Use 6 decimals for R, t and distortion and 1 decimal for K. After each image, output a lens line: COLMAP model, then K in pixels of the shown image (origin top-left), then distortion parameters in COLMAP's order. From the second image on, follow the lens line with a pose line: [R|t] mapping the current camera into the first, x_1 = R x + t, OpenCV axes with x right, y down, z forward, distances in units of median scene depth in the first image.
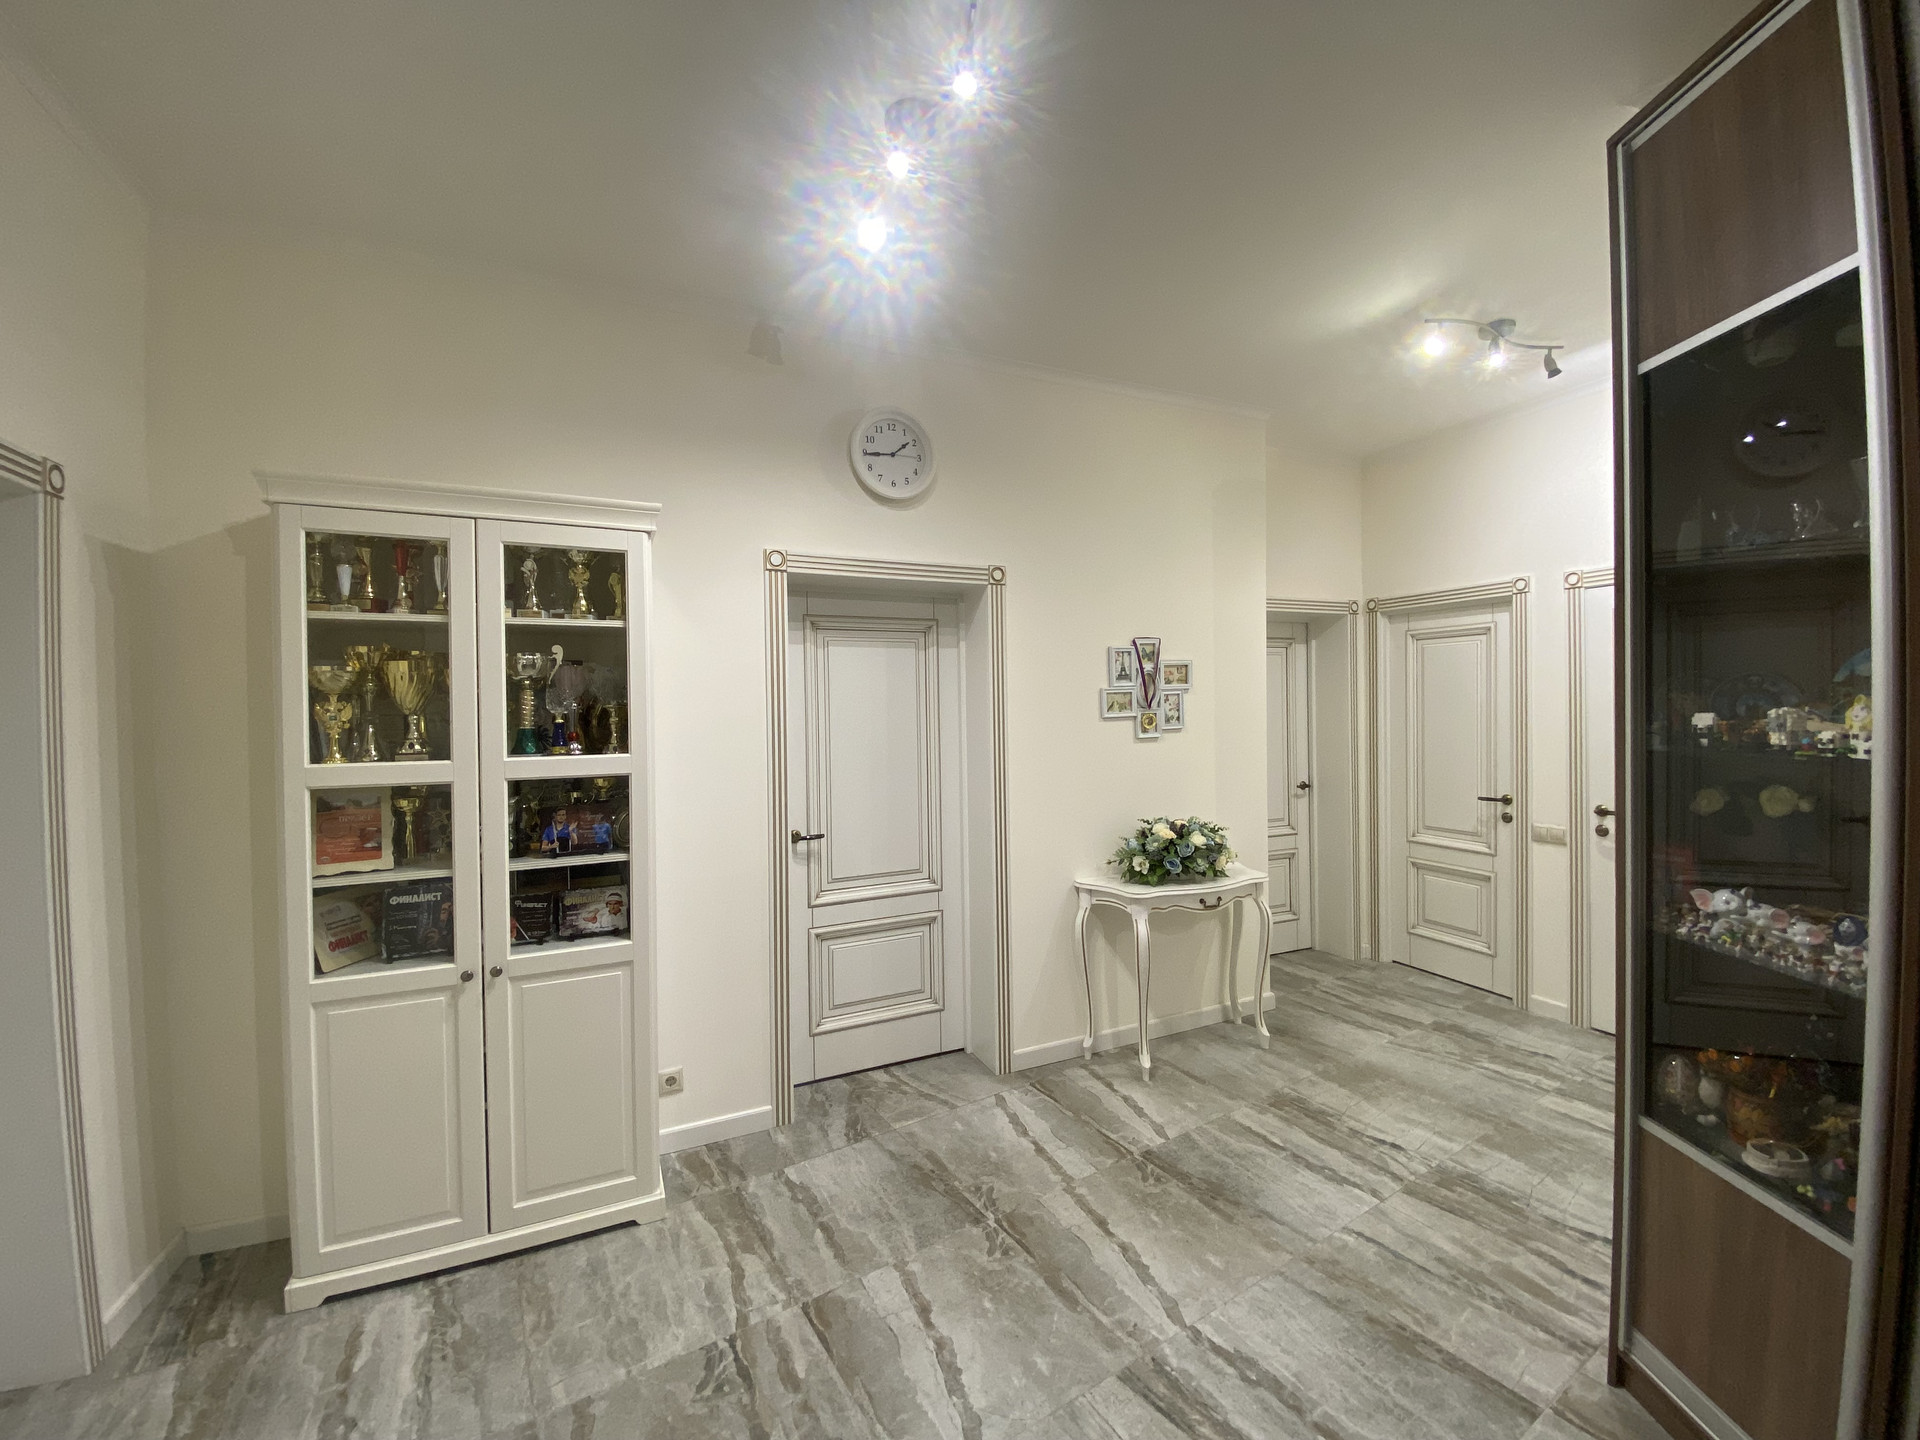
lens RADIAL K [[772.7, 0, 983.6], [0, 772.7, 701.4], [0, 0, 1]] dist [0.000763, -0.009576]
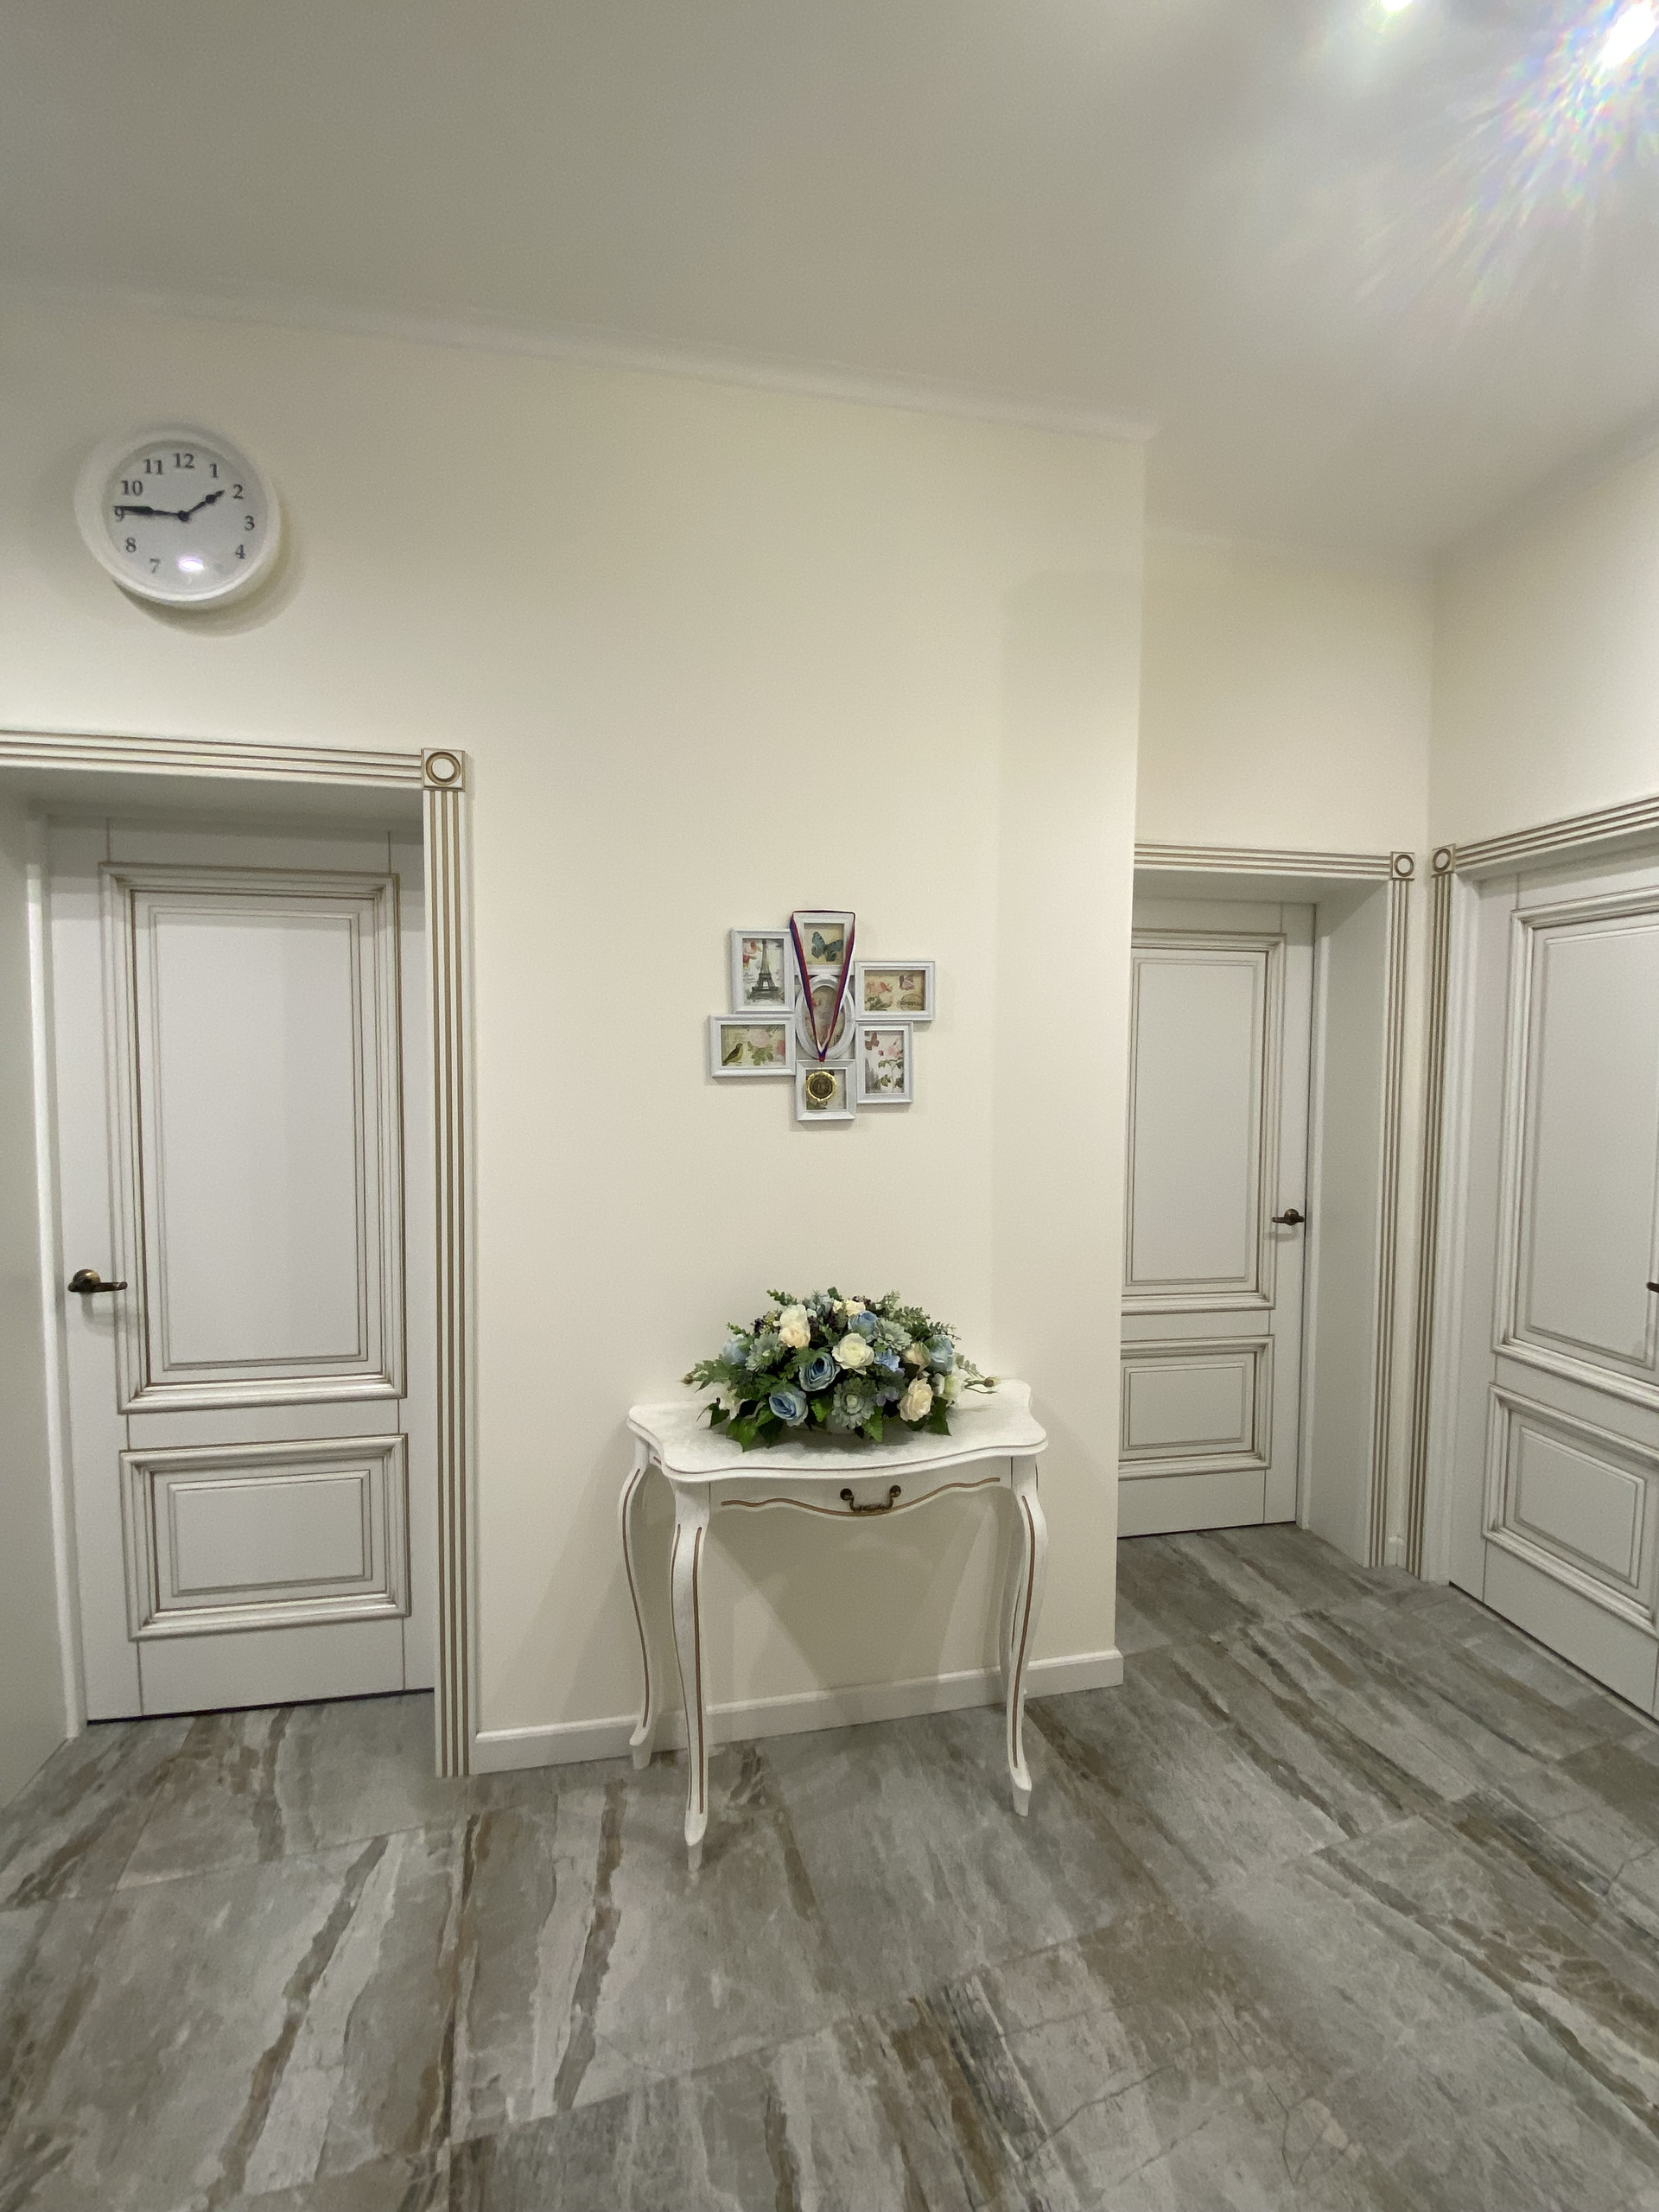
lens RADIAL K [[890.2, 0, 893.1], [0, 890.2, 1092.7], [0, 0, 1]] dist [0.000763, -0.009576]
pose [[0.971750, 0.032190, -0.233808, 0.386790], [-0.021737, 0.998651, 0.047147, 0.002512], [0.235010, -0.040732, 0.971139, 0.475712]]
